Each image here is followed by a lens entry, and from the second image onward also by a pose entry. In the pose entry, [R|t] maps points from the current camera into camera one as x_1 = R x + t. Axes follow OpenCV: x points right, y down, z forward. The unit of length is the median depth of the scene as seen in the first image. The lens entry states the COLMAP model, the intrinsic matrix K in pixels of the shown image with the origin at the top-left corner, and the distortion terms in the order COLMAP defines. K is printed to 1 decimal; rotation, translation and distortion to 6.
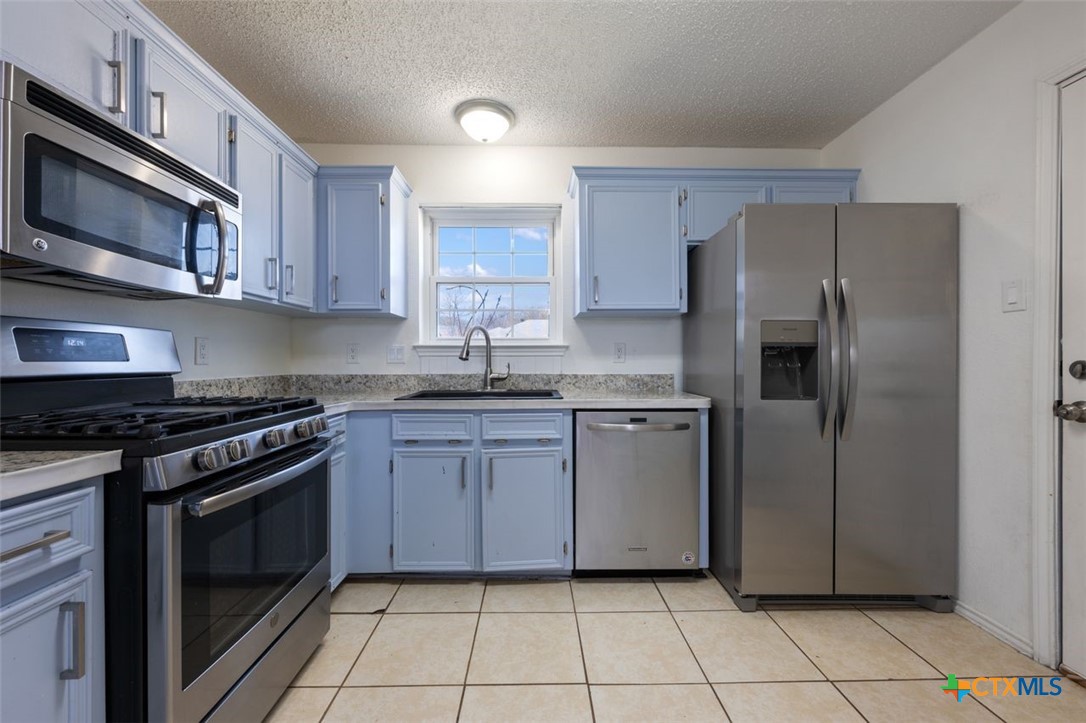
lens RADIAL K [[430.0, 0, 542.7], [0, 430.0, 362.3], [0, 0, 1]] dist [-0.000388, -0.000322]
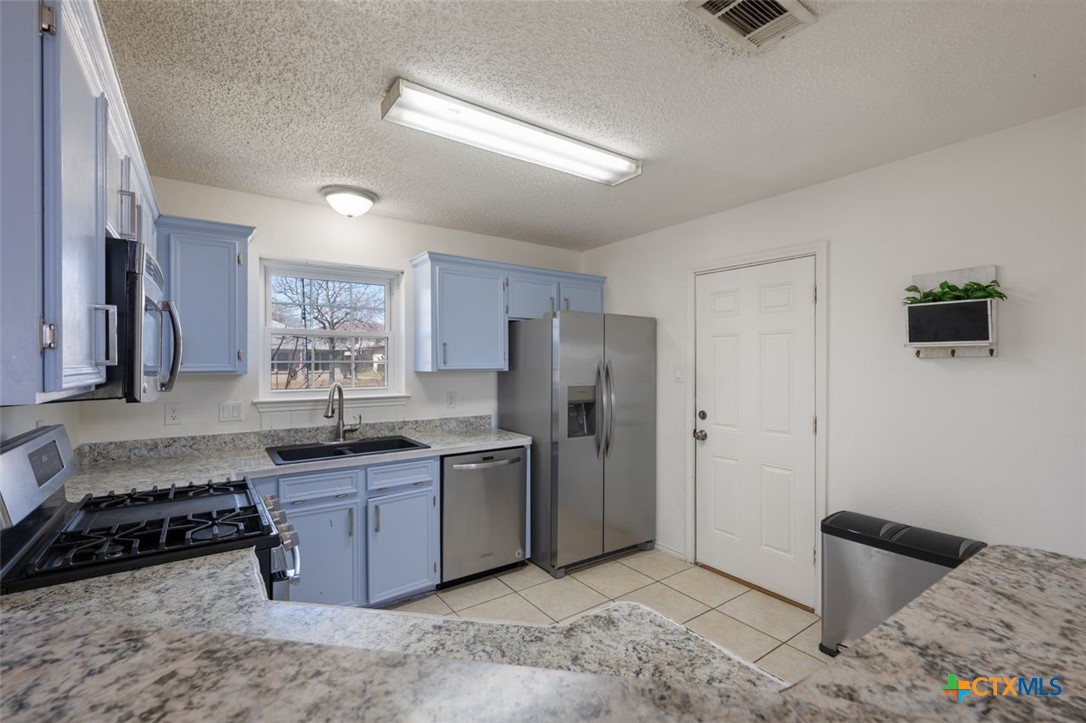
lens RADIAL K [[482.0, 0, 543.0], [0, 482.0, 361.5], [0, 0, 1]] dist [-0.002305, -0.000217]
pose [[0.822277, 0.001755, 0.569085, -0.484552], [-0.000907, 0.999998, -0.001774, -0.162975], [-0.569087, 0.000943, 0.822277, -0.327591]]
